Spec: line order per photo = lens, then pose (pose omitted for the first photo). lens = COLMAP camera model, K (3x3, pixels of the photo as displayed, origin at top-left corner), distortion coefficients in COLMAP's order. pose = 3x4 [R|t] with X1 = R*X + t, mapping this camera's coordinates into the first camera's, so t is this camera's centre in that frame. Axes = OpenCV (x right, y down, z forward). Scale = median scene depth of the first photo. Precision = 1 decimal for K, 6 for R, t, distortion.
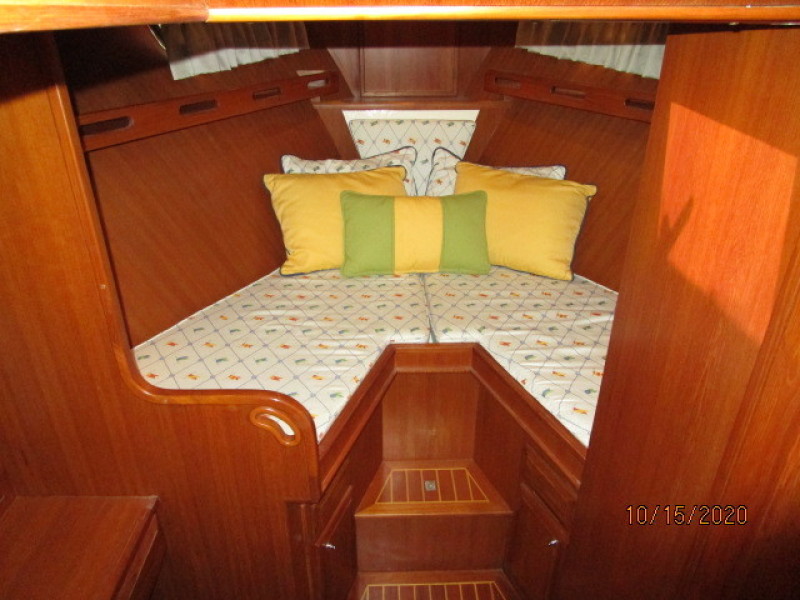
lens RADIAL K [[564.8, 0, 400.0], [0, 564.8, 300.0], [0, 0, 1]] dist [-0.022638, -0.000609]
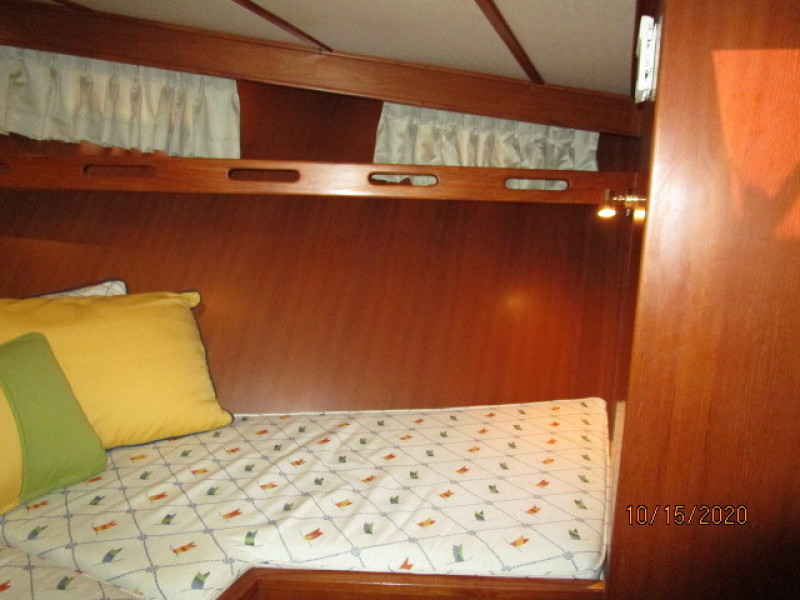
lens RADIAL K [[564.8, 0, 400.0], [0, 564.8, 300.0], [0, 0, 1]] dist [-0.022638, -0.000609]
pose [[0.400112, -0.143325, 0.905190, -0.219800], [0.387632, 0.921463, -0.025440, -0.078736], [-0.830453, 0.361059, 0.424245, 0.510126]]
